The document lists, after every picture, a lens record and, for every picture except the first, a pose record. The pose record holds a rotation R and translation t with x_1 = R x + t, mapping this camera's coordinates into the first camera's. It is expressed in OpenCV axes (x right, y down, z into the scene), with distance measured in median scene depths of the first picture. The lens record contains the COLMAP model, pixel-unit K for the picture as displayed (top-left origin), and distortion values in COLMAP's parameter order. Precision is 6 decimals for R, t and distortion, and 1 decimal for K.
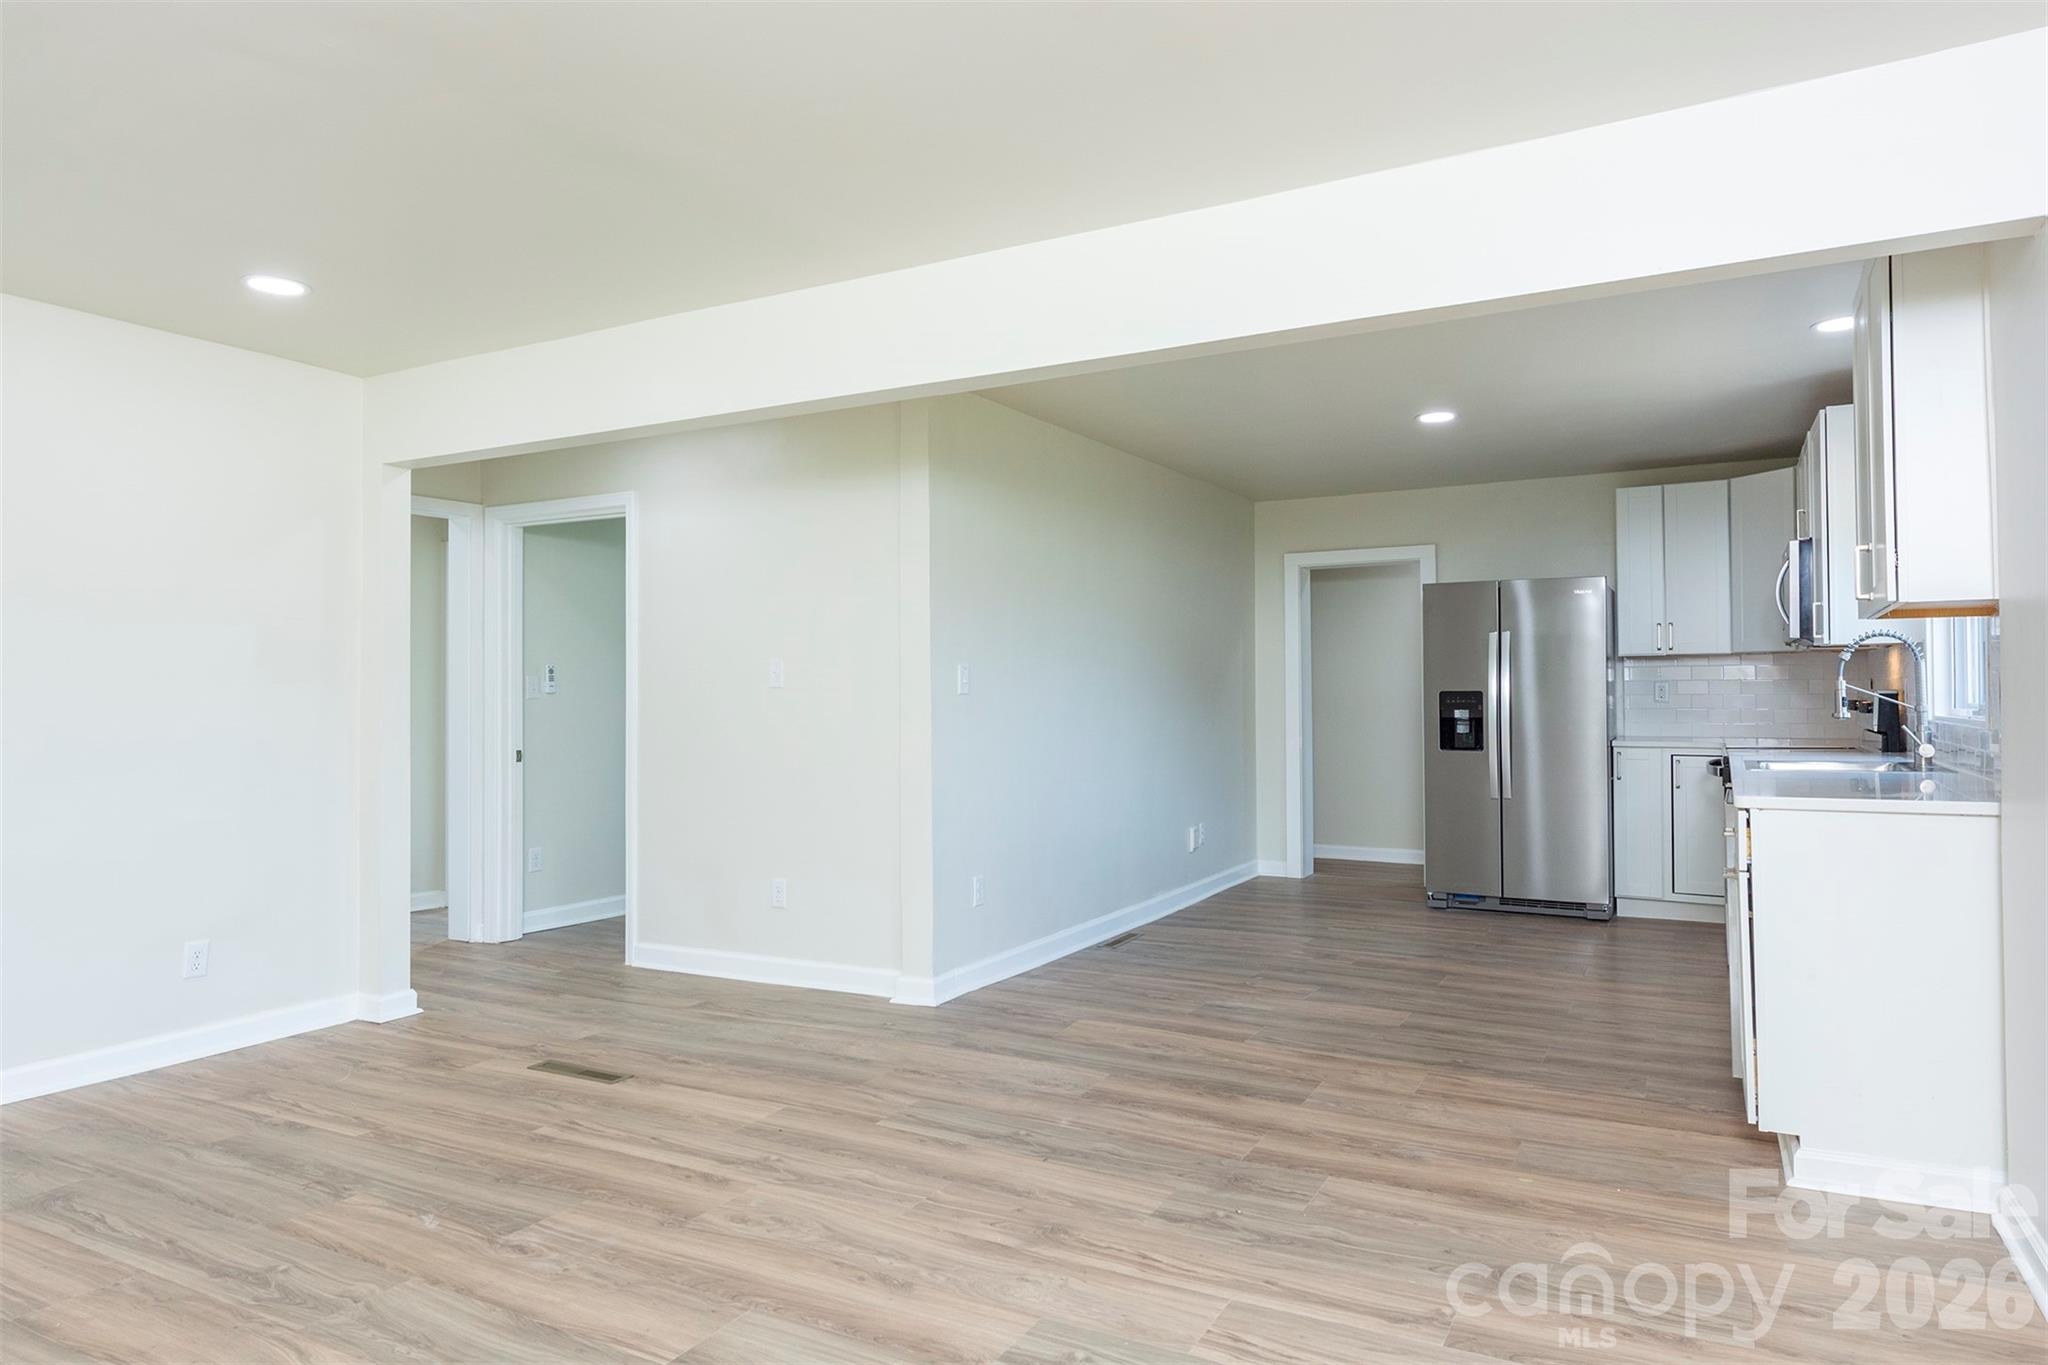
lens RADIAL K [[1230.6, 0, 1024.0], [0, 1230.6, 682.5], [0, 0, 1]] dist [0.006488, 0.000613]
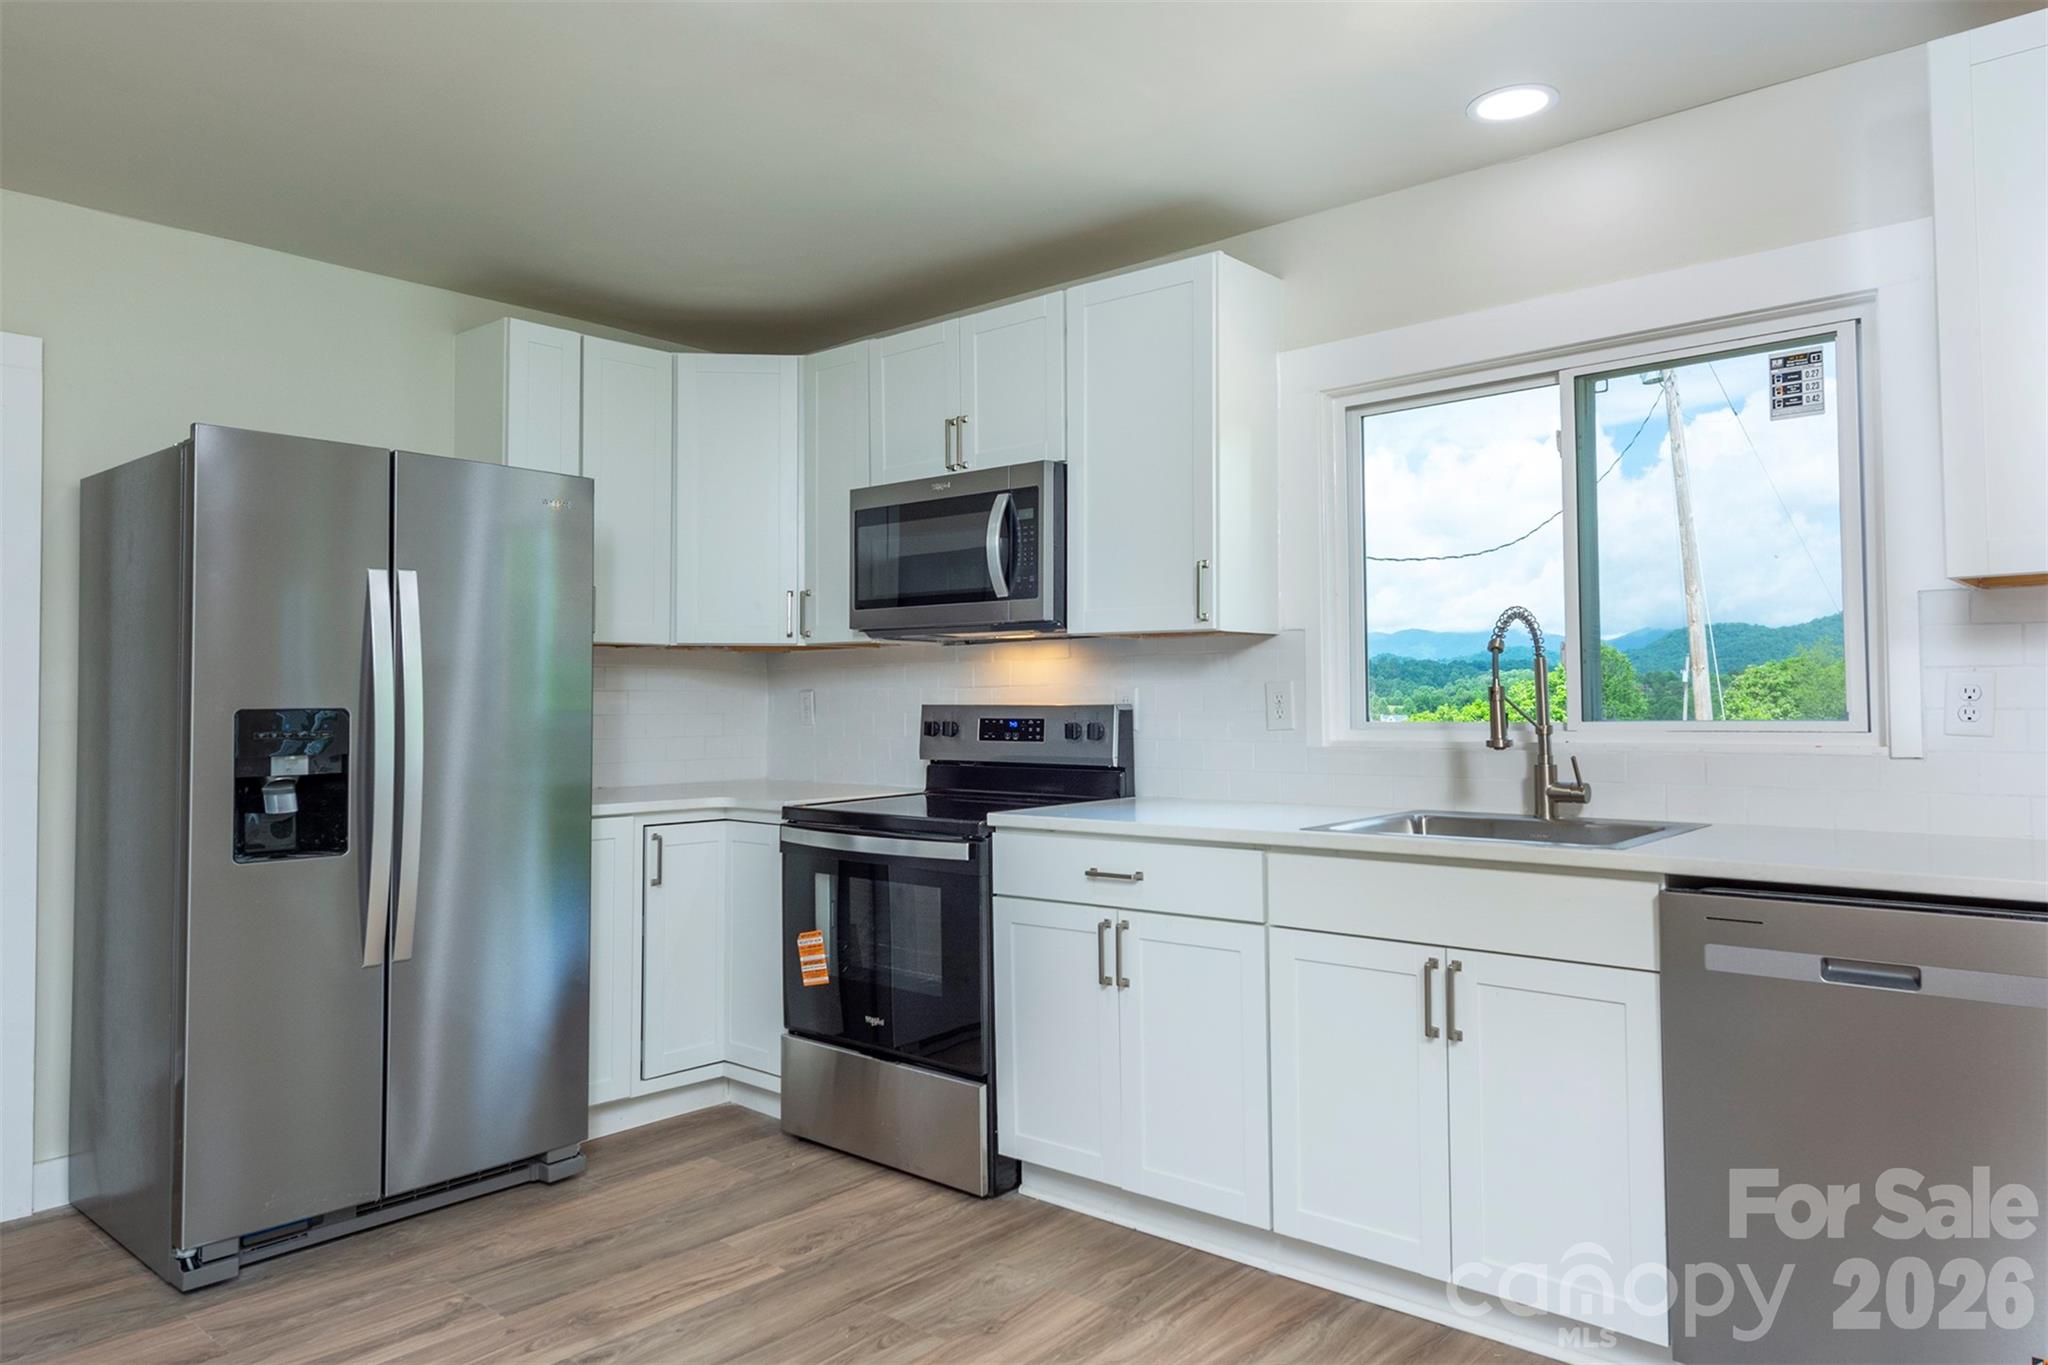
lens RADIAL K [[1342.3, 0, 921.1], [0, 1342.3, 676.0], [0, 0, 1]] dist [0.015754, -0.001066]
pose [[0.229672, 0.024055, 0.972971, -0.025808], [-0.002286, 0.999705, -0.024176, 0.007852], [-0.973265, 0.003328, 0.229660, 0.829095]]
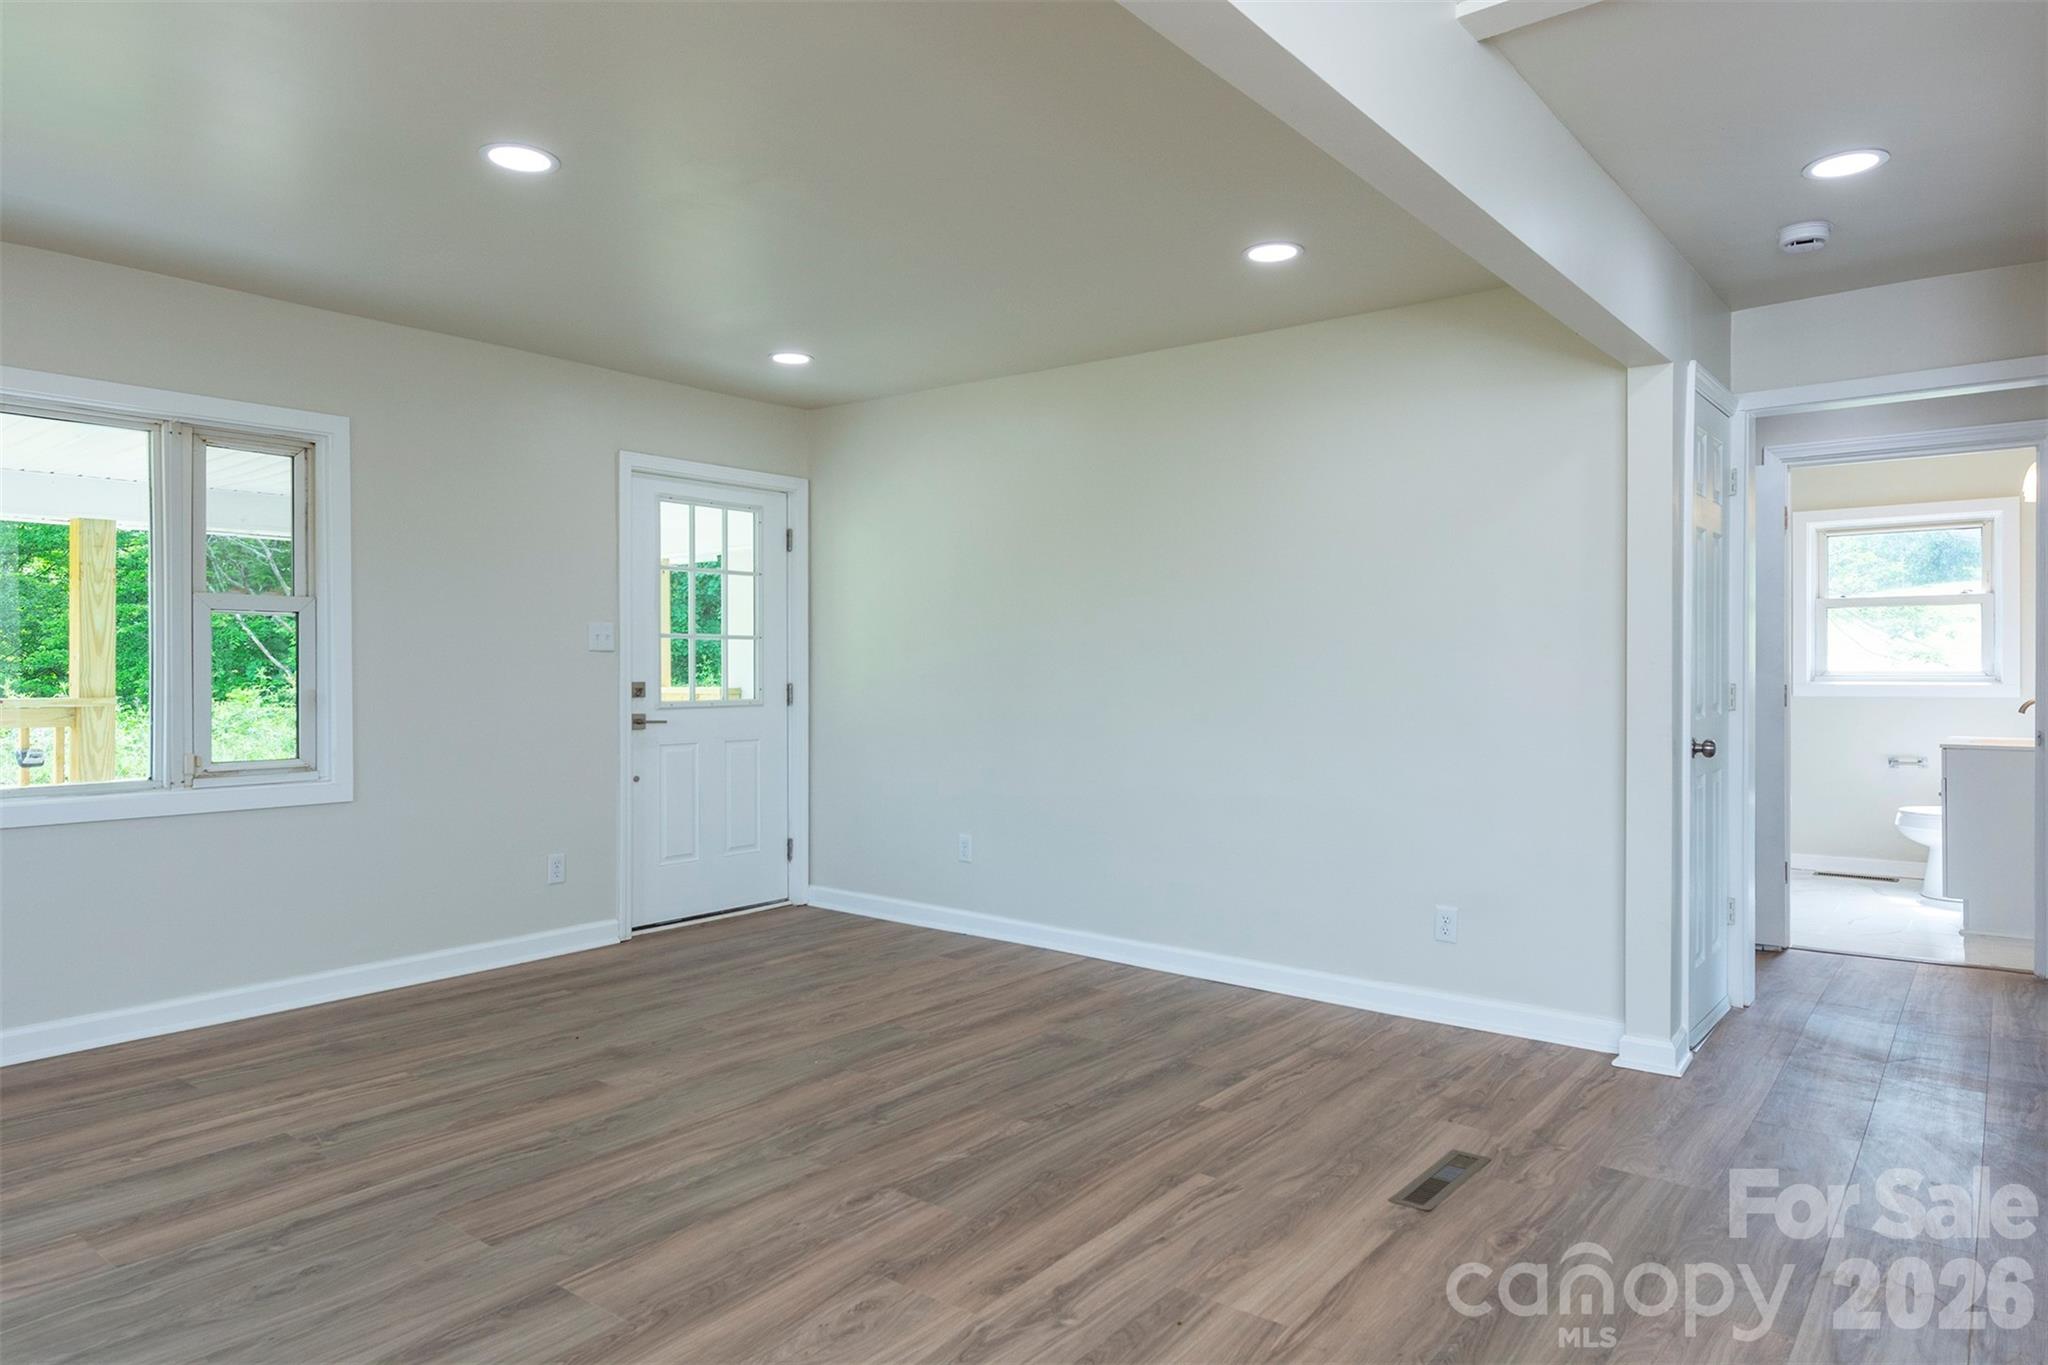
lens RADIAL K [[1230.6, 0, 1024.0], [0, 1230.6, 682.5], [0, 0, 1]] dist [0.006488, 0.000613]
pose [[-0.127238, 0.018129, -0.991707, 0.286982], [0.005421, 0.999831, 0.017582, 0.006210], [0.991857, -0.003138, -0.127315, 0.625884]]
